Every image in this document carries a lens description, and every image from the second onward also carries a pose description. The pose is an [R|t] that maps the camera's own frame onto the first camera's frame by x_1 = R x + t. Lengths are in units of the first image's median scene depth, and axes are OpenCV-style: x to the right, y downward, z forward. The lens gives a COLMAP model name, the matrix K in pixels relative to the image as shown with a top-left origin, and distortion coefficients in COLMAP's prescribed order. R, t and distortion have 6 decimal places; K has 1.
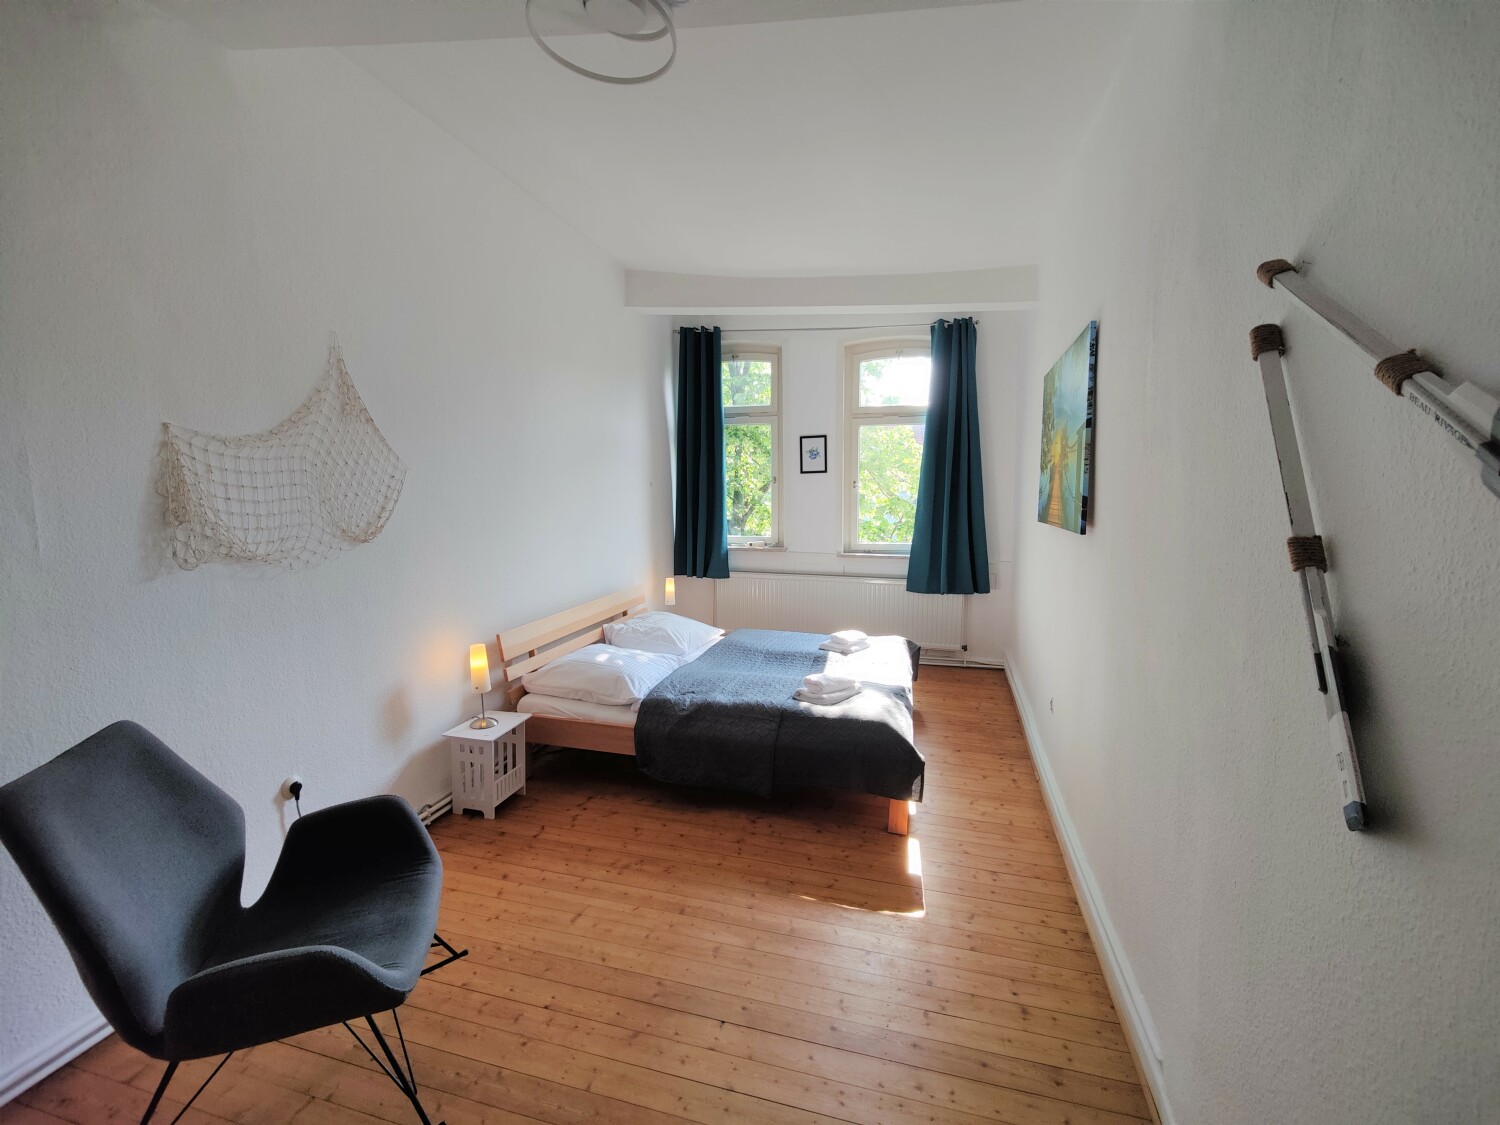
lens RADIAL K [[656.0, 0, 750.0], [0, 656.0, 562.5], [0, 0, 1]] dist [-0.000220, 0.000219]
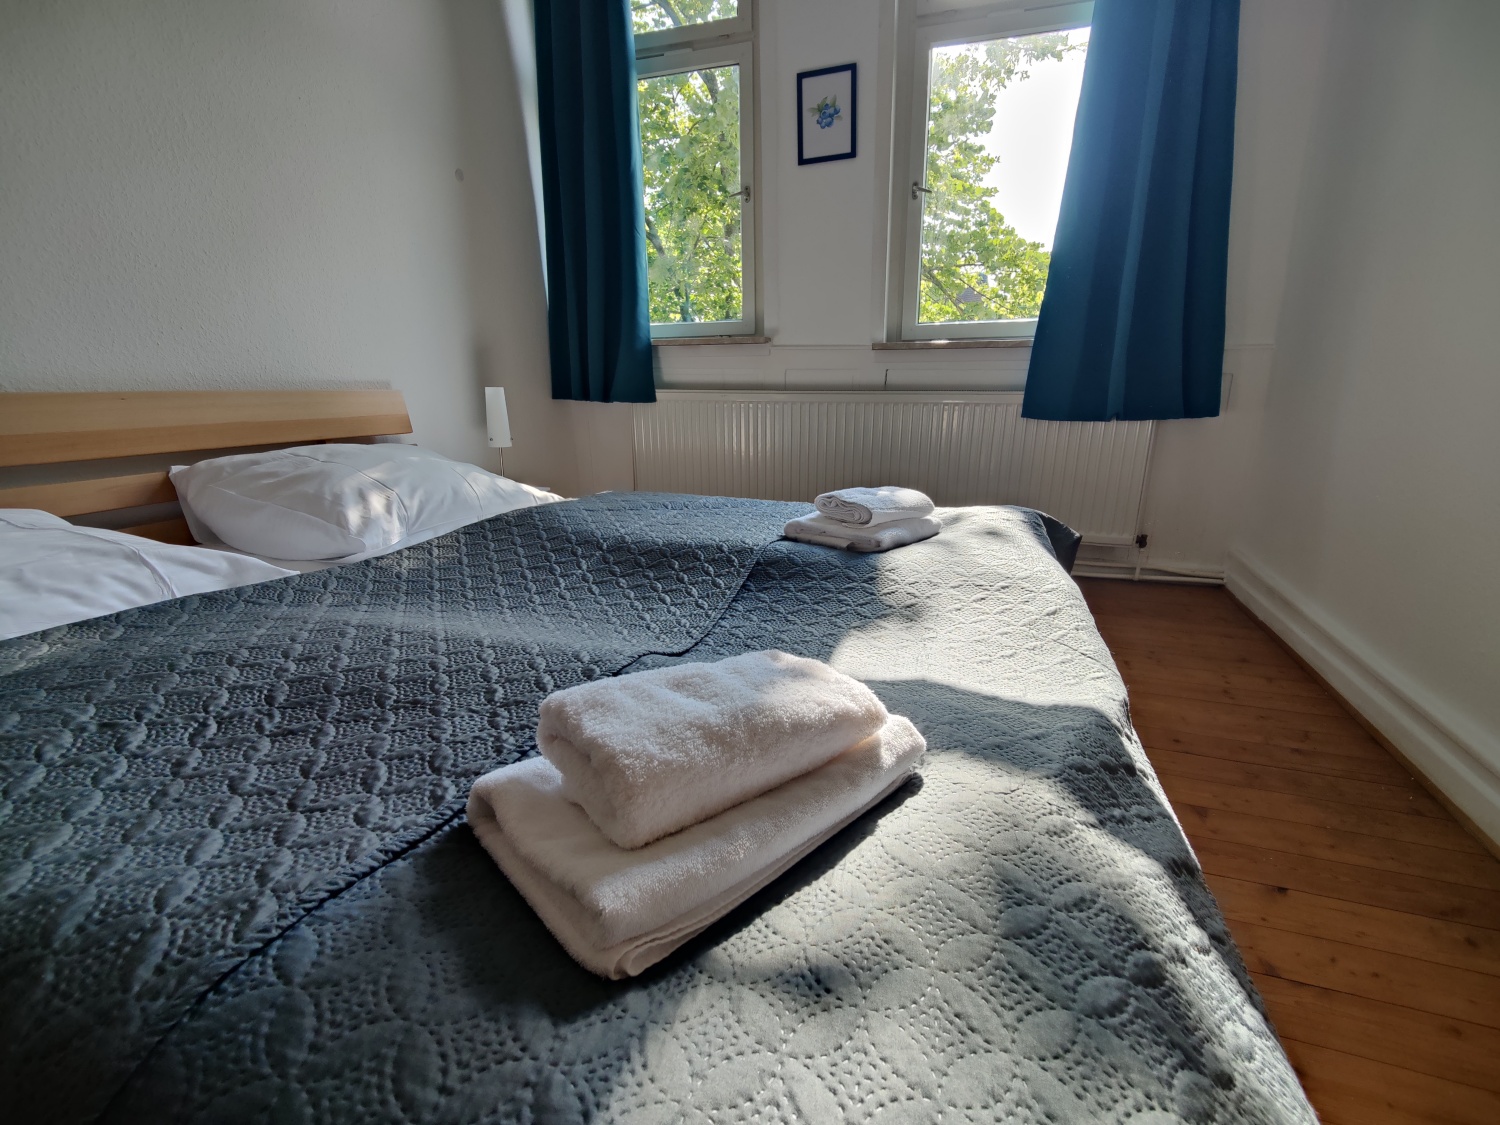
lens RADIAL K [[656.0, 0, 750.0], [0, 656.0, 562.5], [0, 0, 1]] dist [-0.000220, 0.000219]
pose [[0.999112, 0.009523, -0.041044, 0.066970], [-0.003596, 0.989842, 0.142123, 0.079320], [0.041981, -0.141850, 0.988998, 0.516615]]
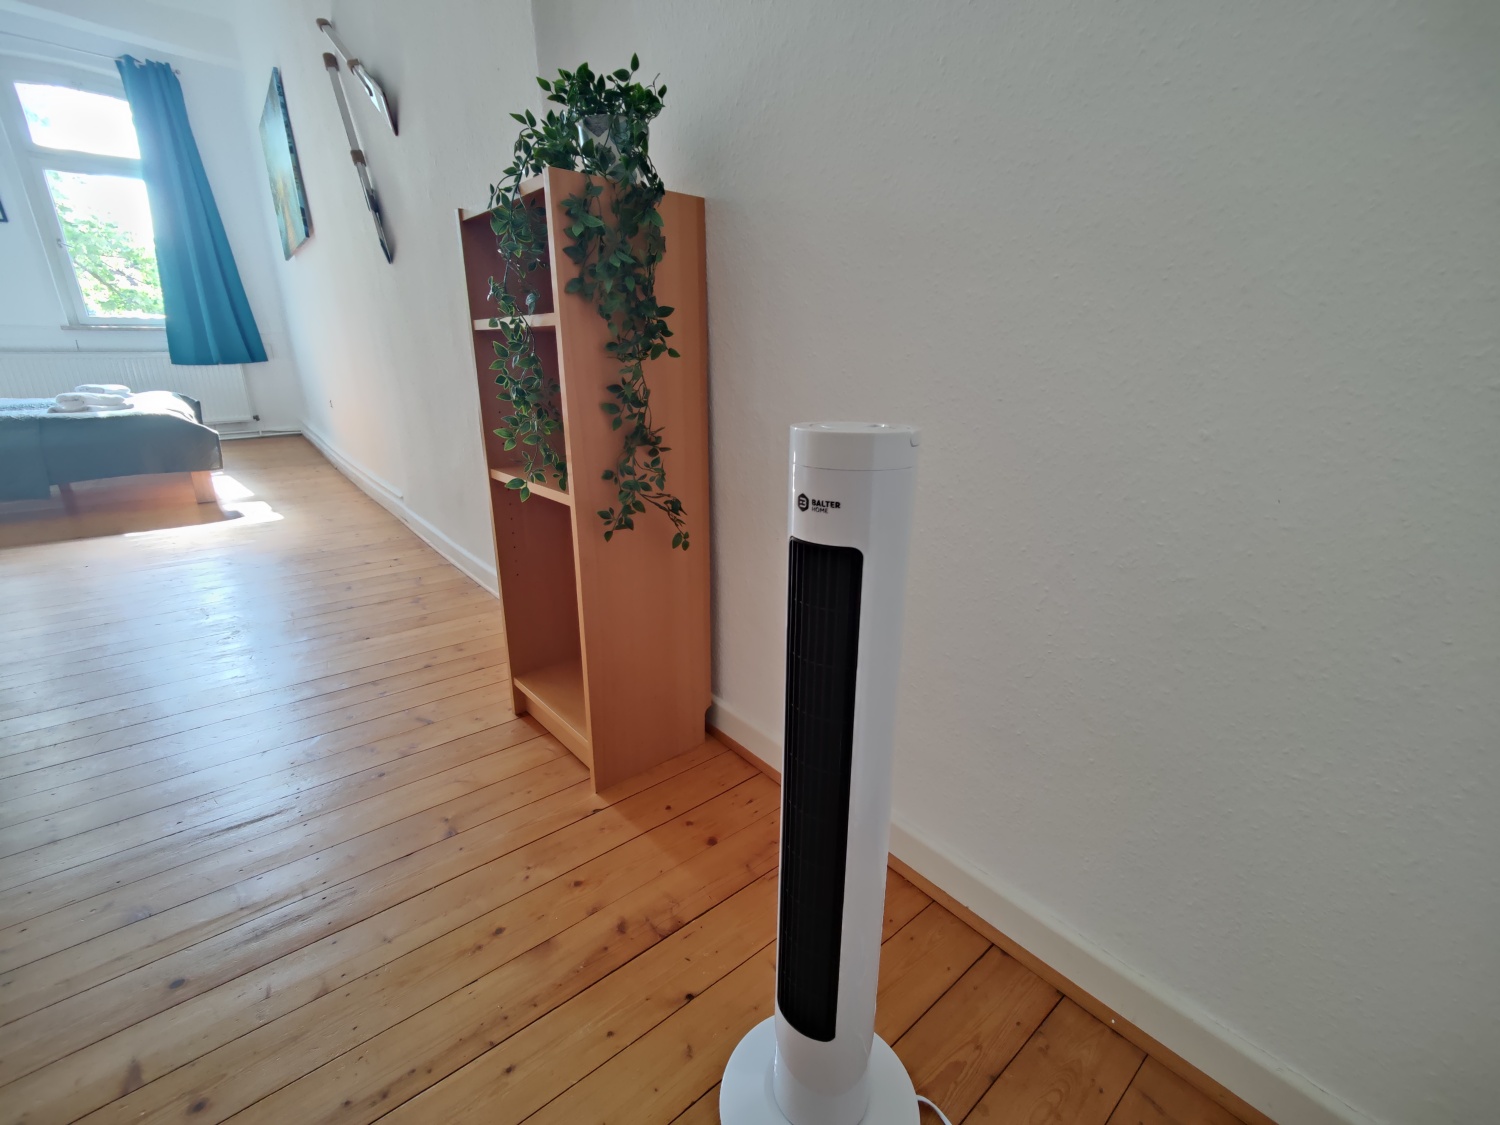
lens RADIAL K [[656.0, 0, 750.0], [0, 656.0, 562.5], [0, 0, 1]] dist [-0.000220, 0.000219]
pose [[0.575290, -0.254186, 0.777452, -0.102148], [0.091883, 0.964555, 0.247369, 0.165393], [-0.812773, -0.070874, 0.578254, -0.292148]]
